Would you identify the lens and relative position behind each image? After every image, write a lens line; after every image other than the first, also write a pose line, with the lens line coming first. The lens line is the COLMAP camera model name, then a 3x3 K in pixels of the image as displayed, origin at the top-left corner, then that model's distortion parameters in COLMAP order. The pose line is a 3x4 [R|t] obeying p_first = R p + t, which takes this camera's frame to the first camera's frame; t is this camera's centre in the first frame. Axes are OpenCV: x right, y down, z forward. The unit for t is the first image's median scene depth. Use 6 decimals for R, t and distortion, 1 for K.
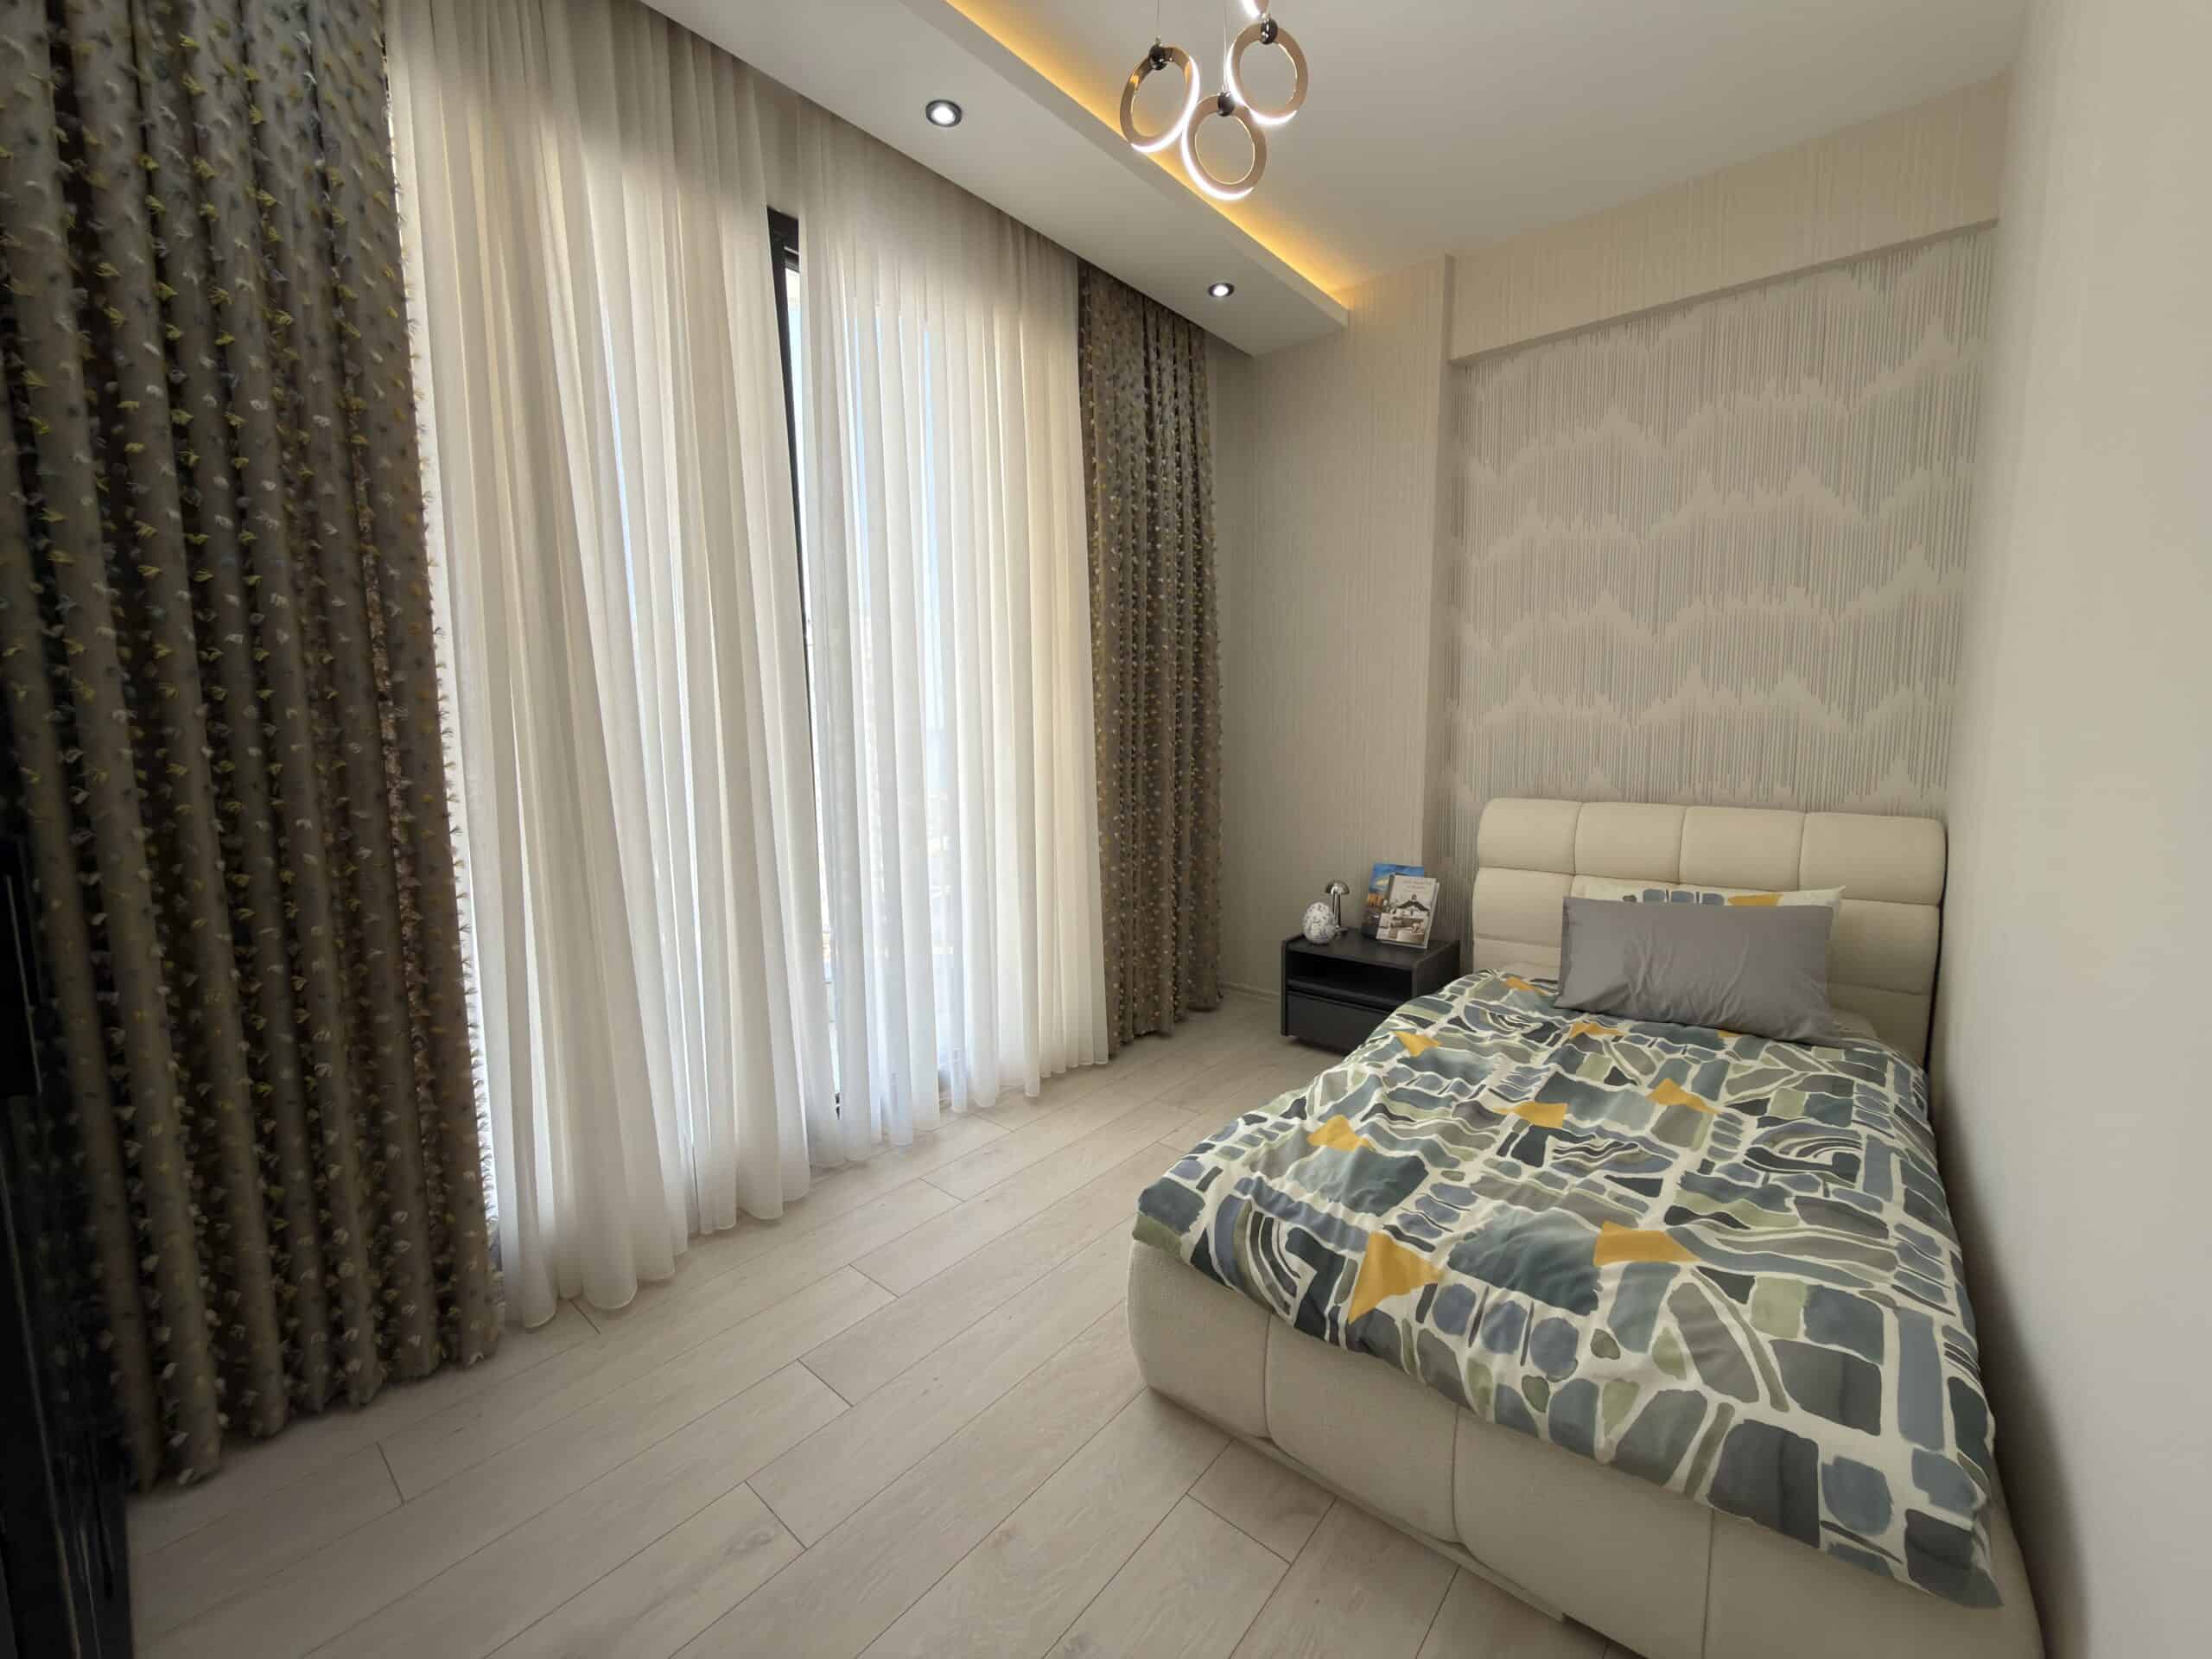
lens RADIAL K [[875.5, 0, 1108.7], [0, 875.5, 827.6], [0, 0, 1]] dist [0.000100, -0.000111]
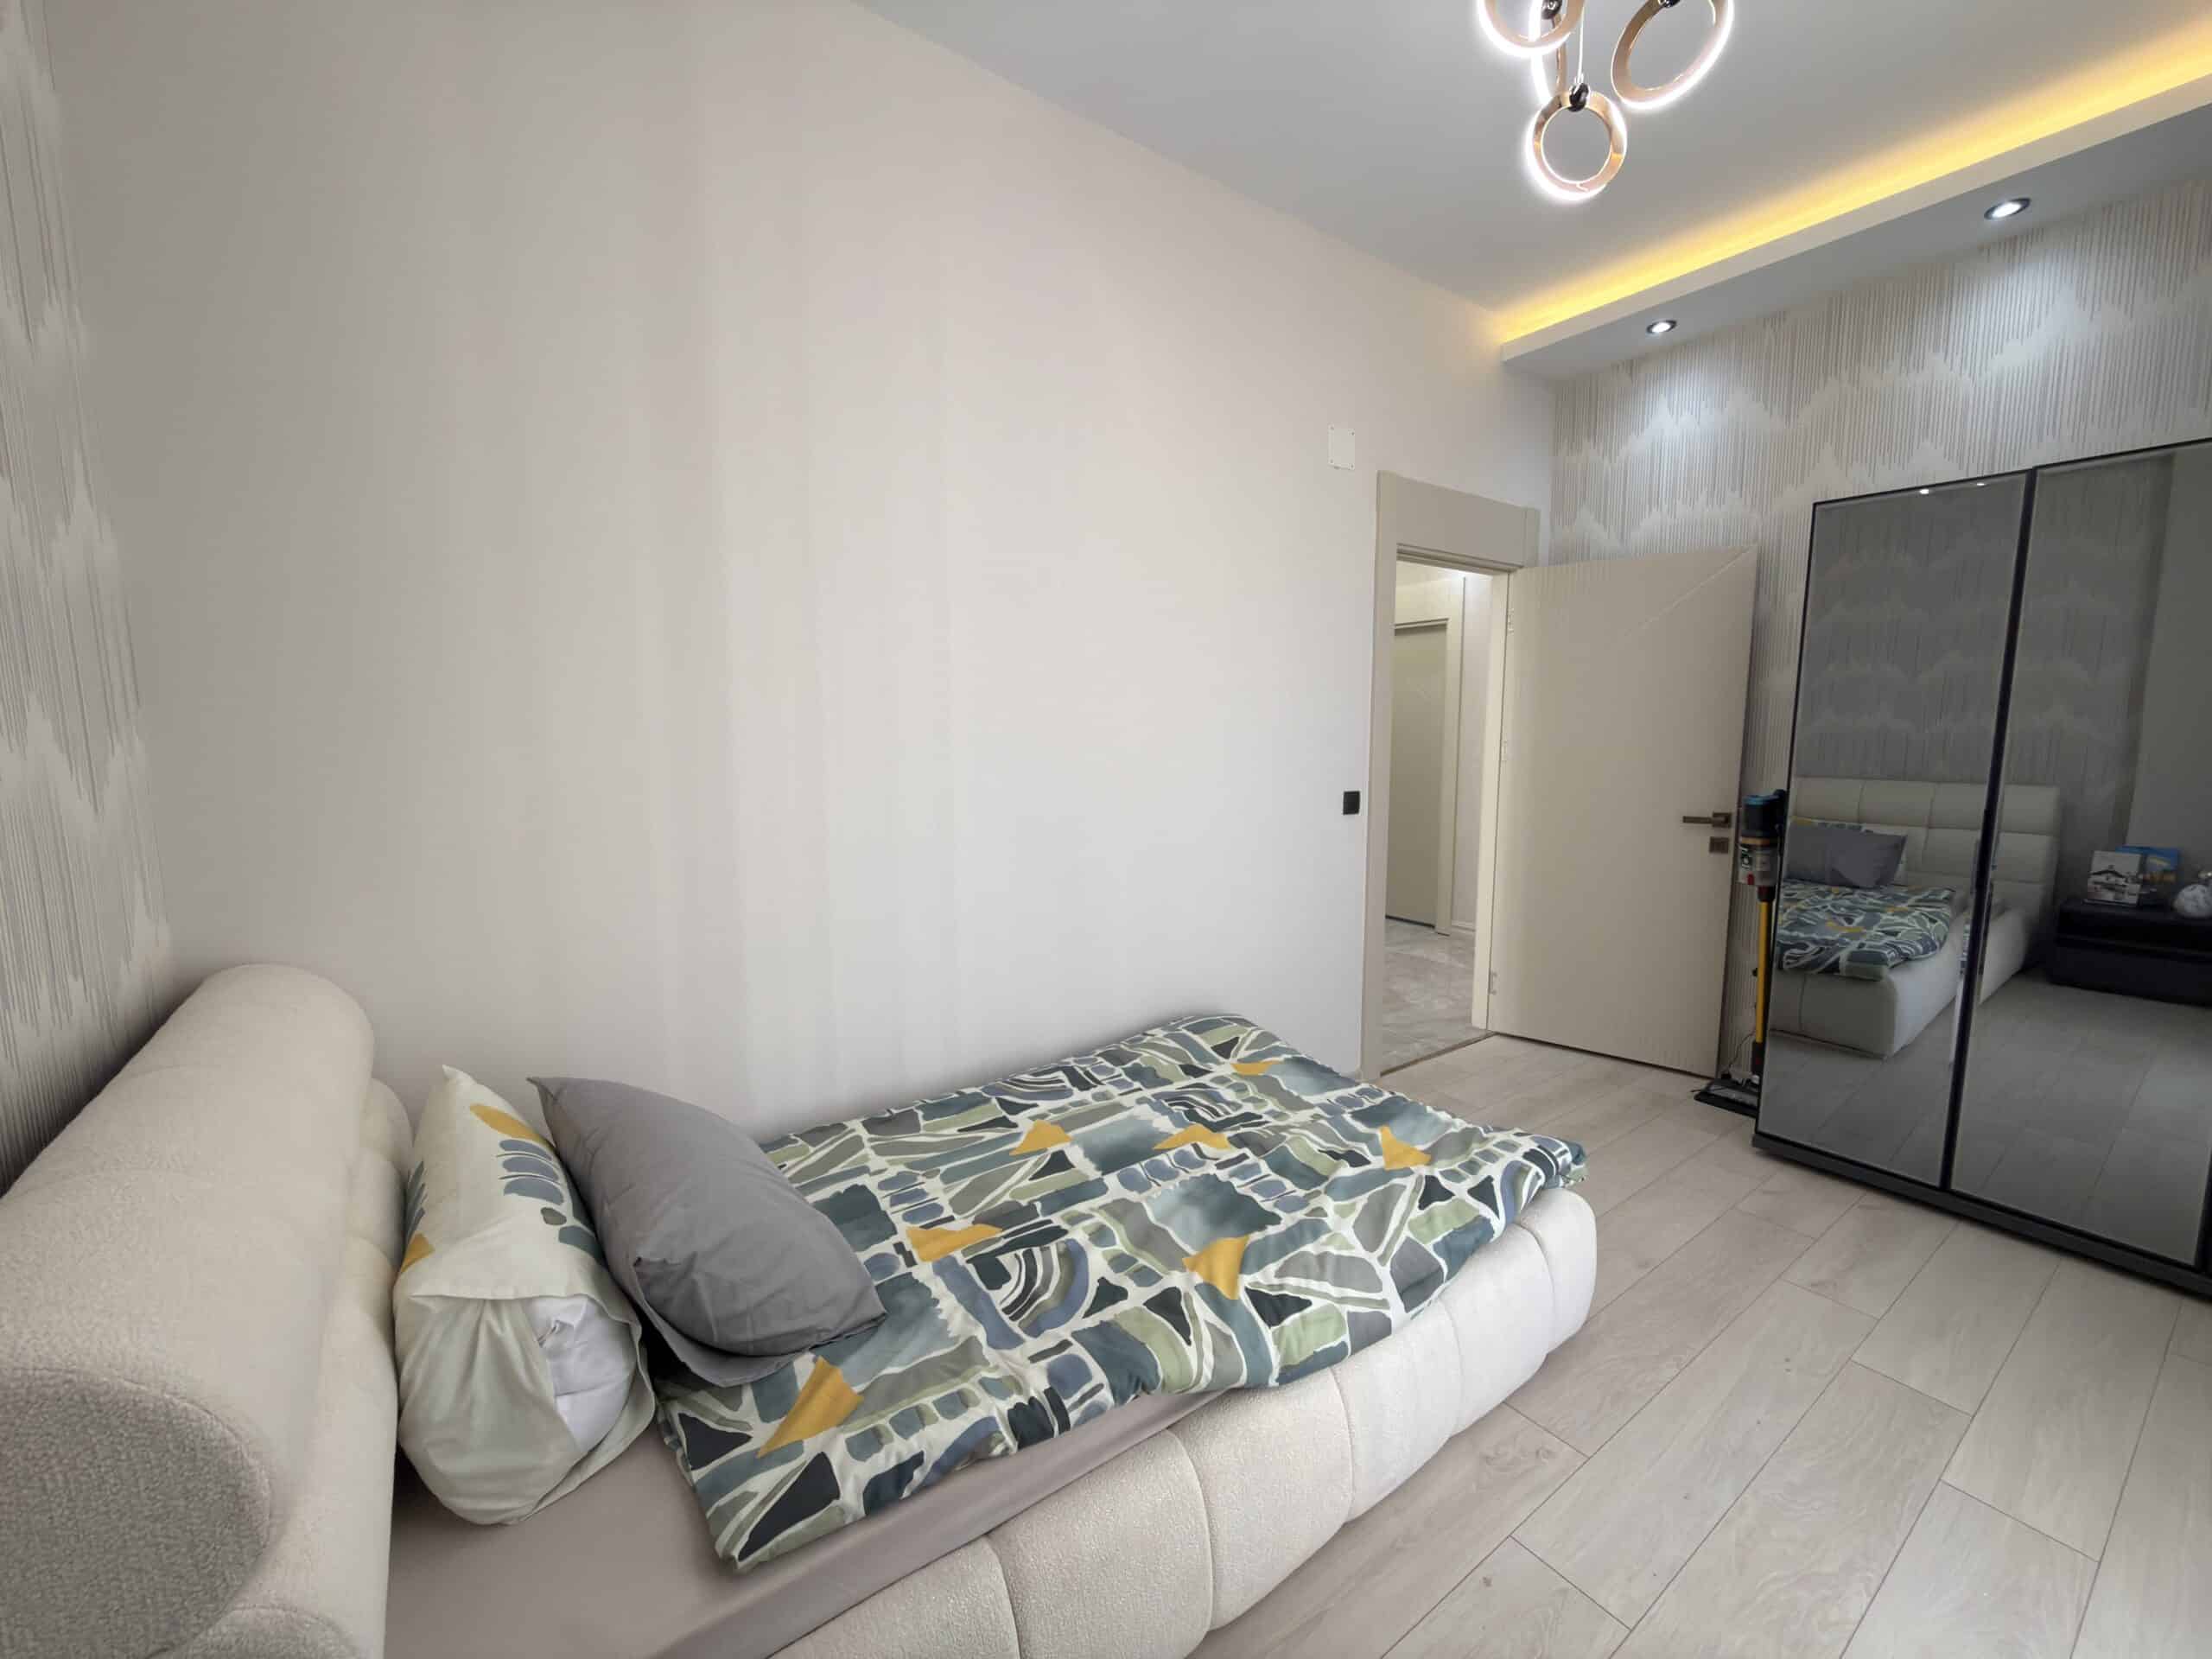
lens RADIAL K [[875.5, 0, 1108.7], [0, 875.5, 827.6], [0, 0, 1]] dist [0.000100, -0.000111]
pose [[-0.965853, -0.022000, 0.258154, 0.321886], [0.040181, 0.971614, 0.233135, -0.293436], [-0.255955, 0.235547, -0.937552, 1.909212]]
